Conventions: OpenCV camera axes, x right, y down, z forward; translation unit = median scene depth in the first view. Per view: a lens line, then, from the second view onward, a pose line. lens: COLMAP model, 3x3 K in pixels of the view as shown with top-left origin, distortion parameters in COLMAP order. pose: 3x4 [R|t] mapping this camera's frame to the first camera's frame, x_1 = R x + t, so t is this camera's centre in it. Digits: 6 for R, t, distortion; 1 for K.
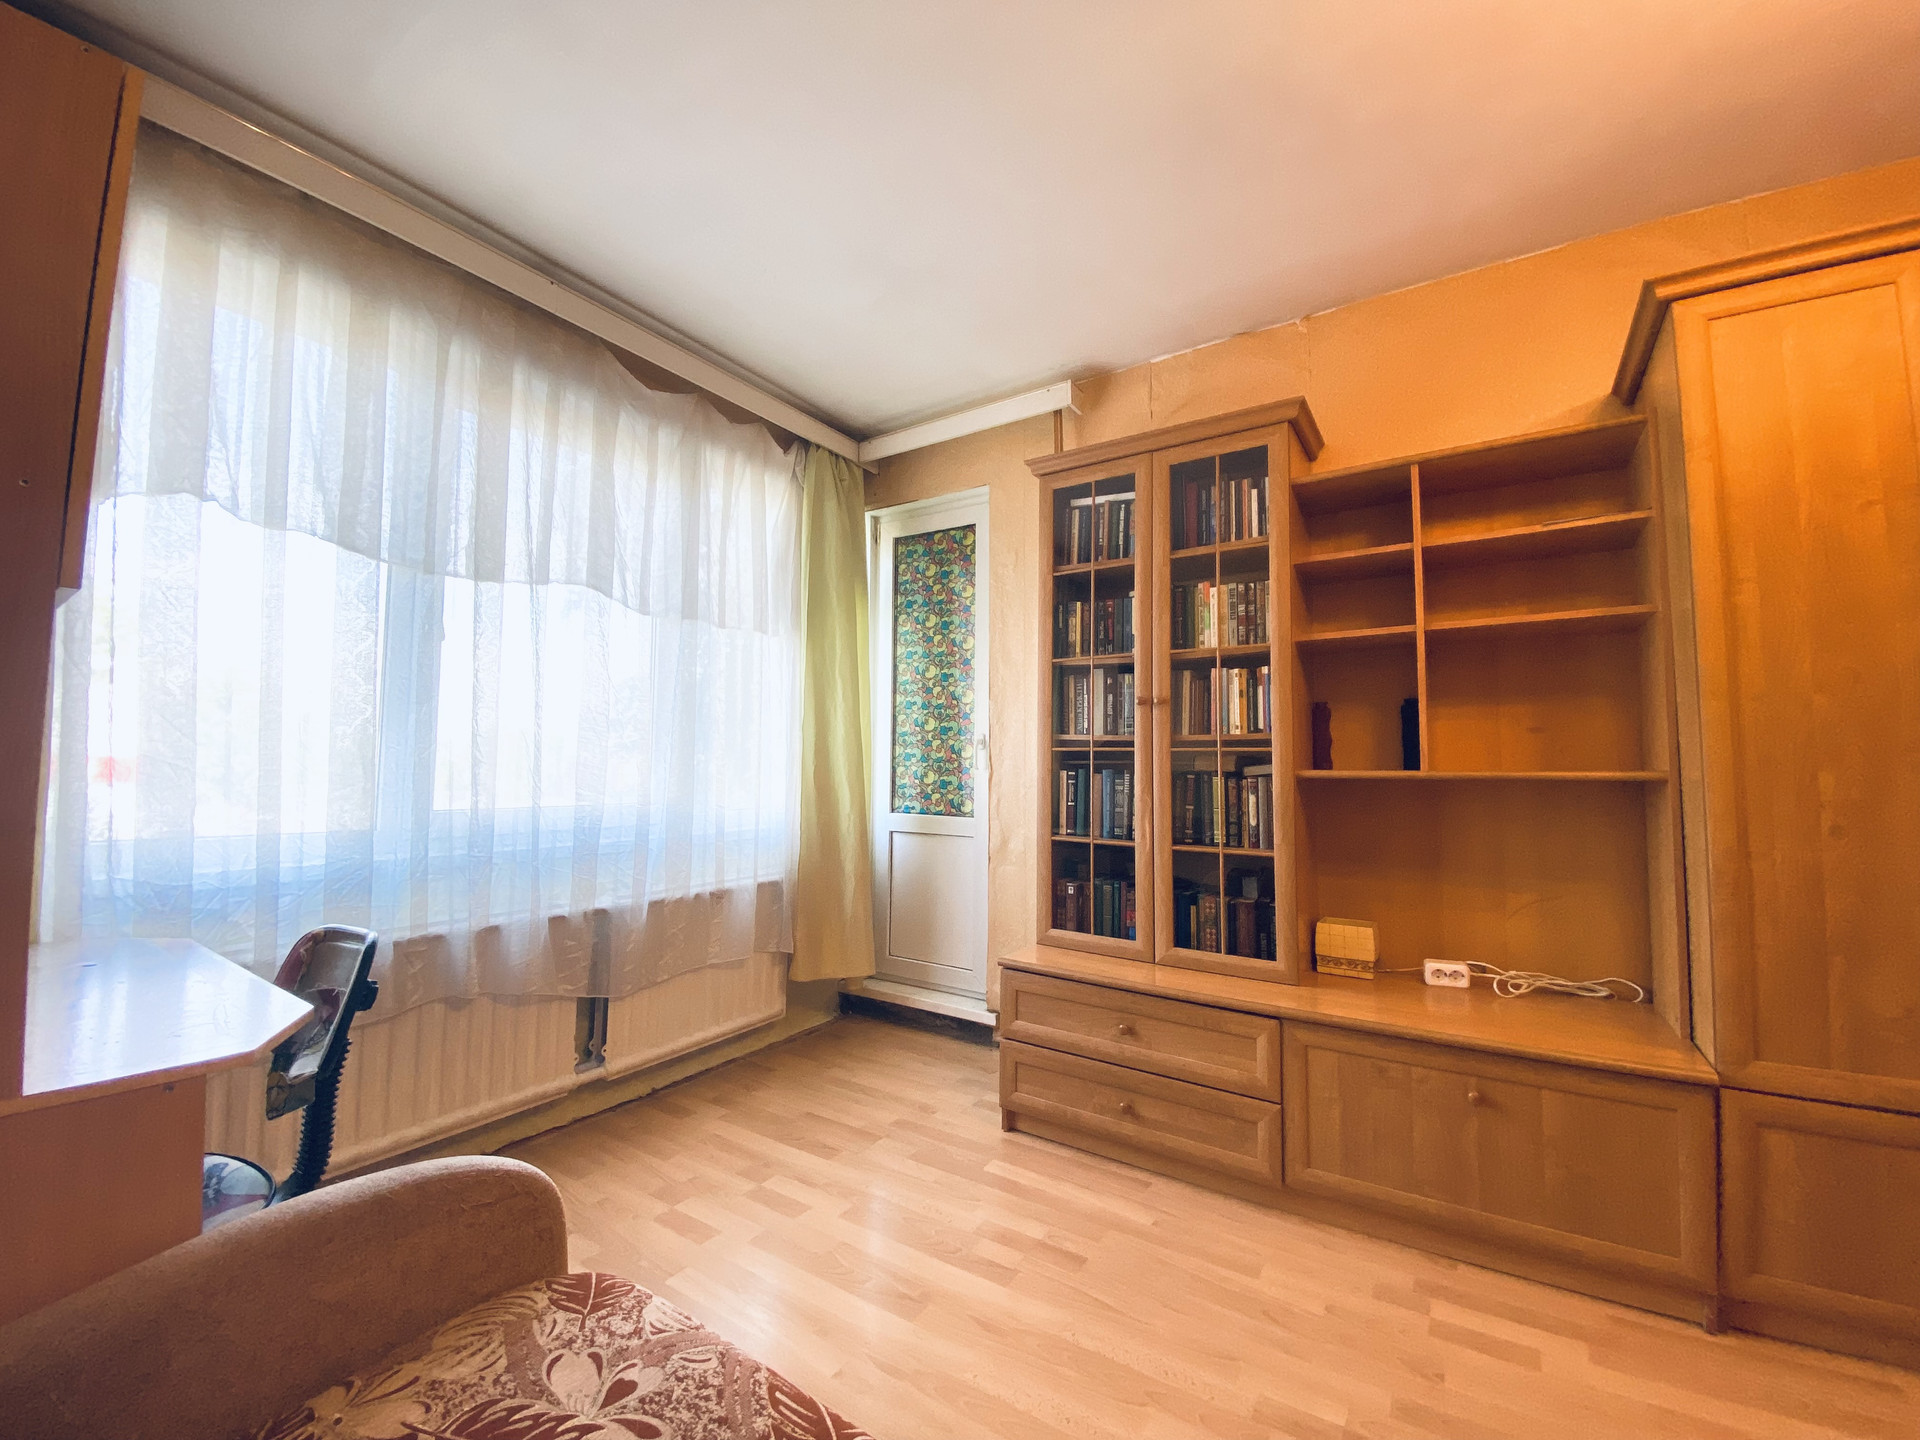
lens RADIAL K [[778.3, 0, 960.0], [0, 778.3, 720.0], [0, 0, 1]] dist [-0.001339, -0.000167]
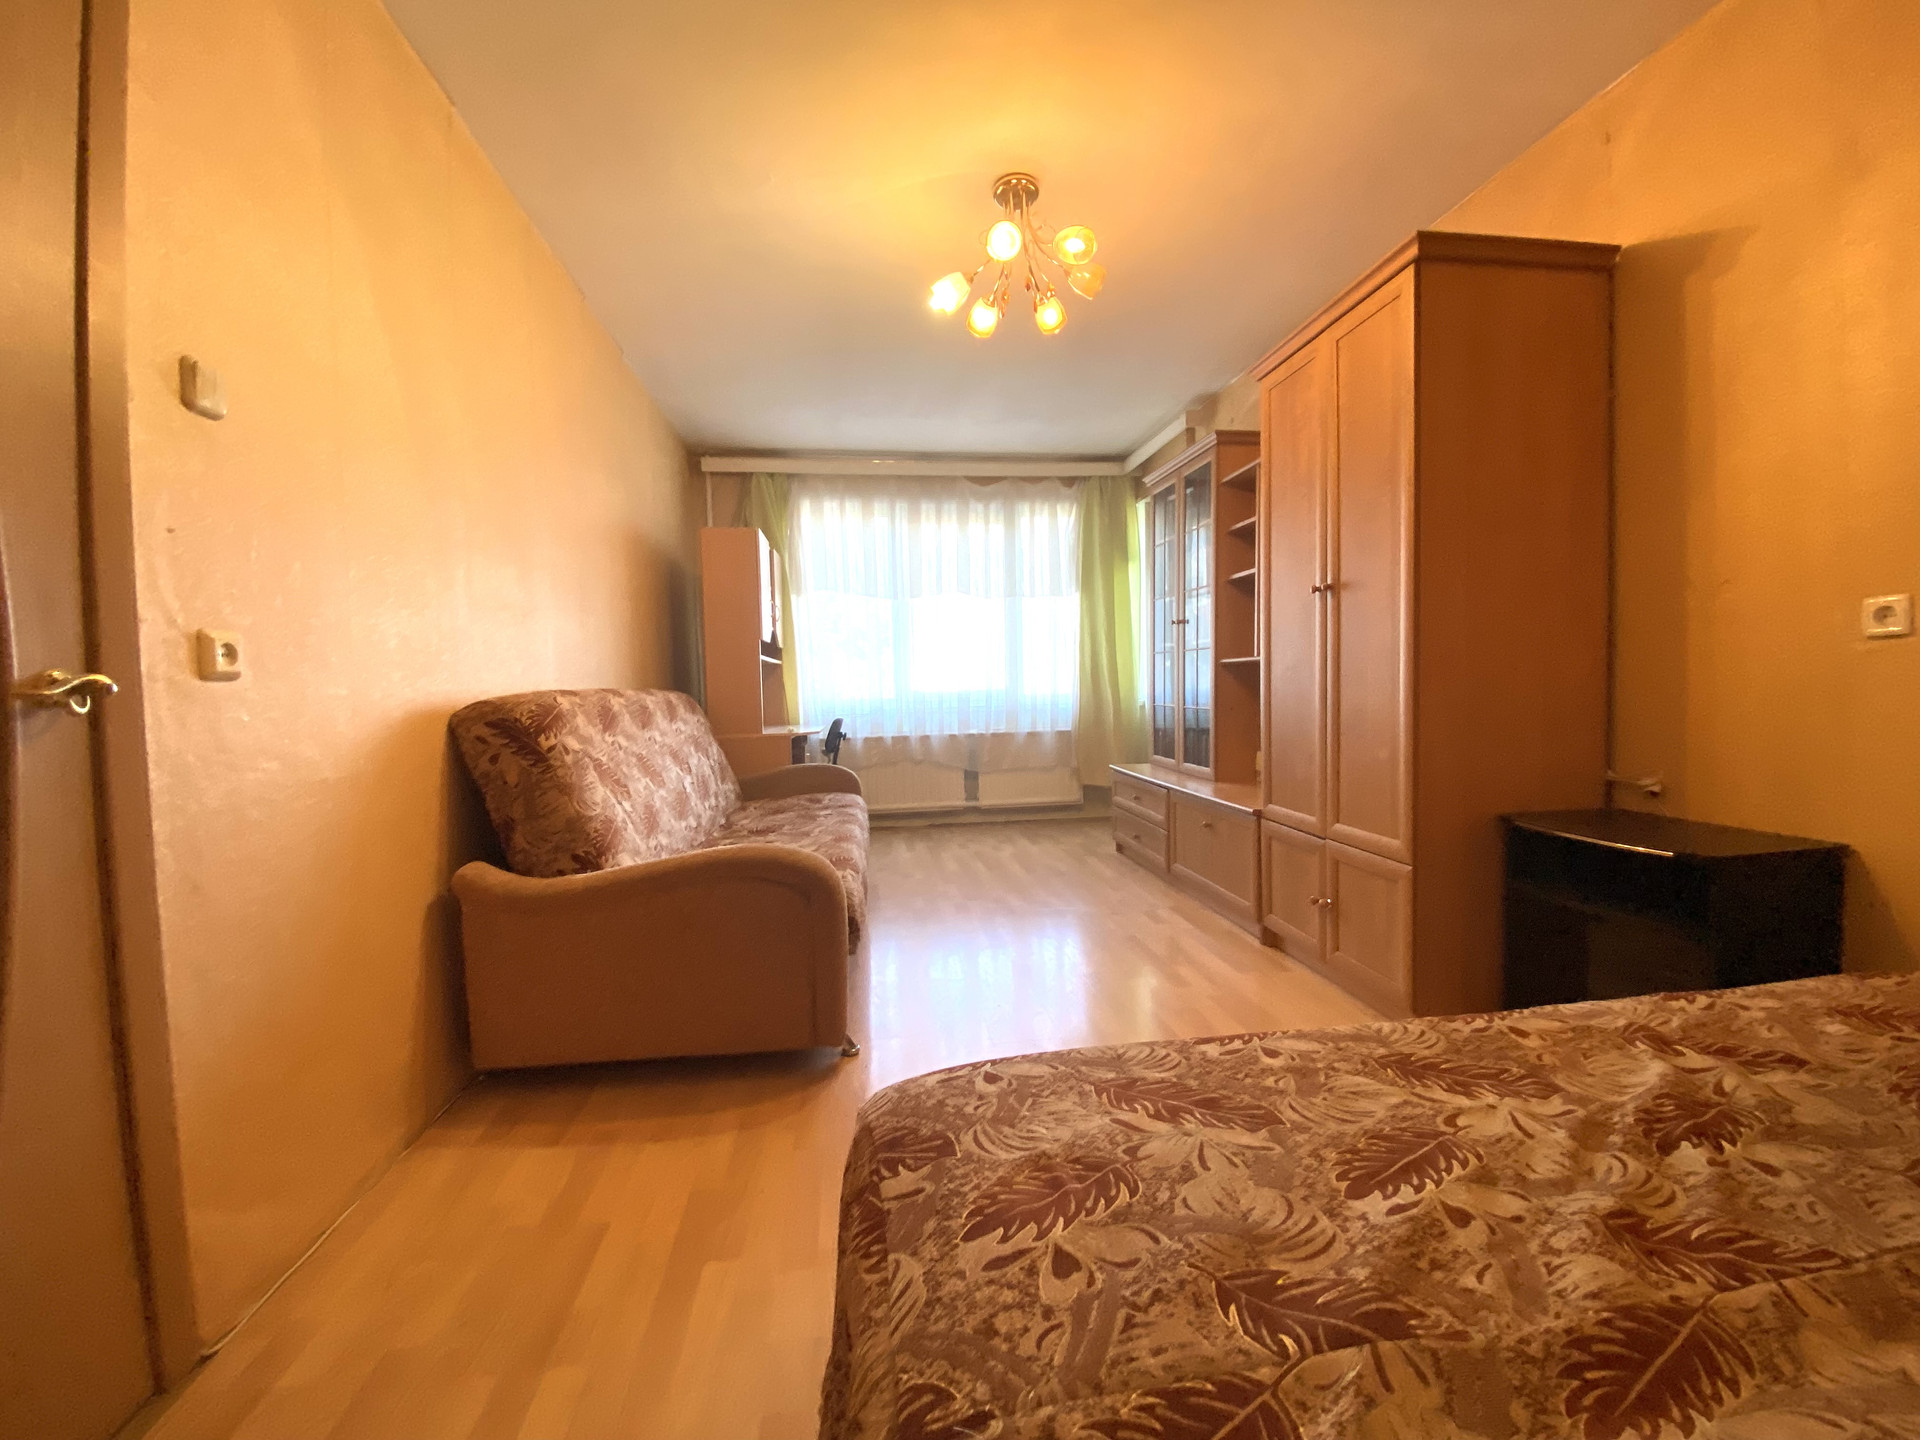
lens RADIAL K [[778.3, 0, 960.0], [0, 778.3, 720.0], [0, 0, 1]] dist [-0.001339, -0.000167]
pose [[0.652820, 0.016252, -0.757339, 1.249862], [0.075998, 0.993320, 0.086826, 0.004696], [0.753691, -0.114238, 0.647224, -0.497143]]
